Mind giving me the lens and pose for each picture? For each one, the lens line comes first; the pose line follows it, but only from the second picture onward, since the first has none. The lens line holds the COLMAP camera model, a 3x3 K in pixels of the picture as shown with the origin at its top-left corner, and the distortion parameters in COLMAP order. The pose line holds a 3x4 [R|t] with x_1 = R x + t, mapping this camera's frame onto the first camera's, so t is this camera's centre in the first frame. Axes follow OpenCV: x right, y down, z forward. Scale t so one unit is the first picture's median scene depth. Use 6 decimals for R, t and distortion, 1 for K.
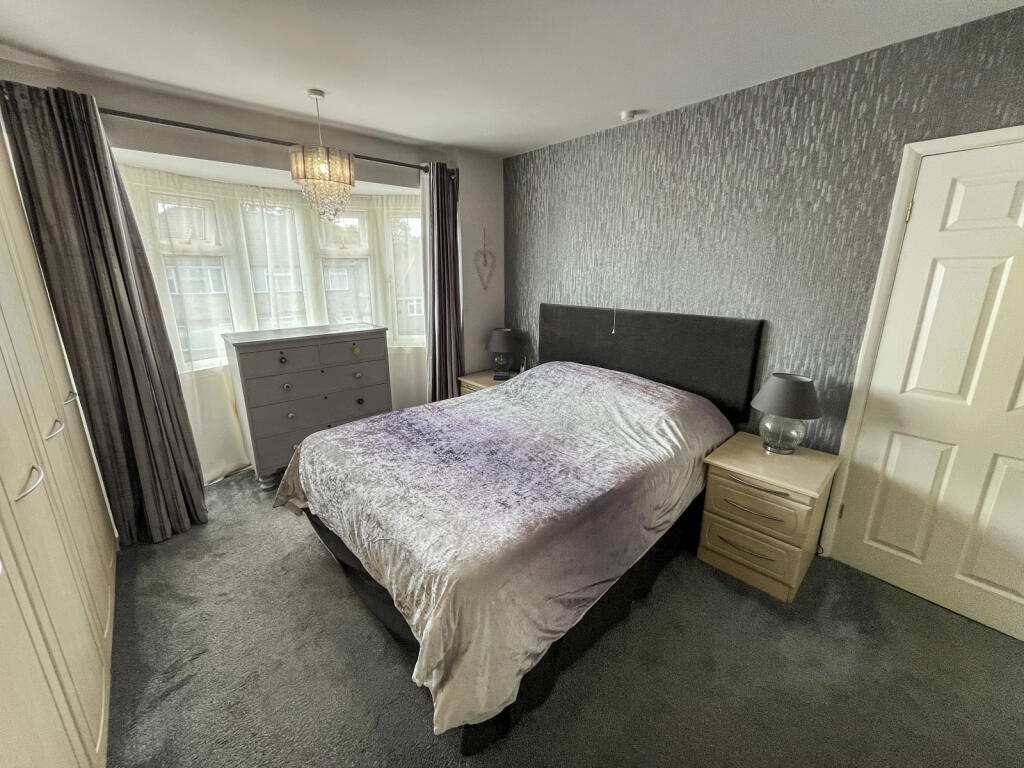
lens RADIAL K [[414.9, 0, 505.0], [0, 414.9, 376.8], [0, 0, 1]] dist [0.000523, -0.000323]
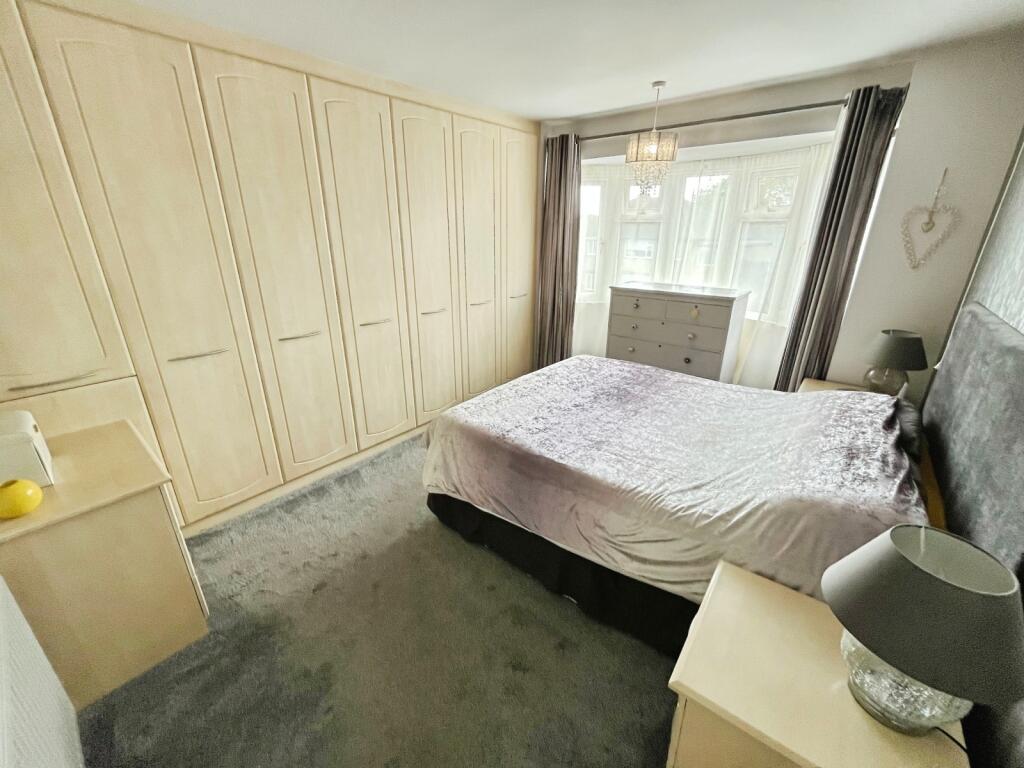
lens RADIAL K [[414.9, 0, 505.0], [0, 414.9, 376.8], [0, 0, 1]] dist [0.000523, -0.000323]
pose [[0.151258, 0.337863, -0.928962, 0.603488], [-0.241194, 0.923984, 0.296780, -0.108666], [0.958617, 0.179170, 0.221251, 0.324361]]
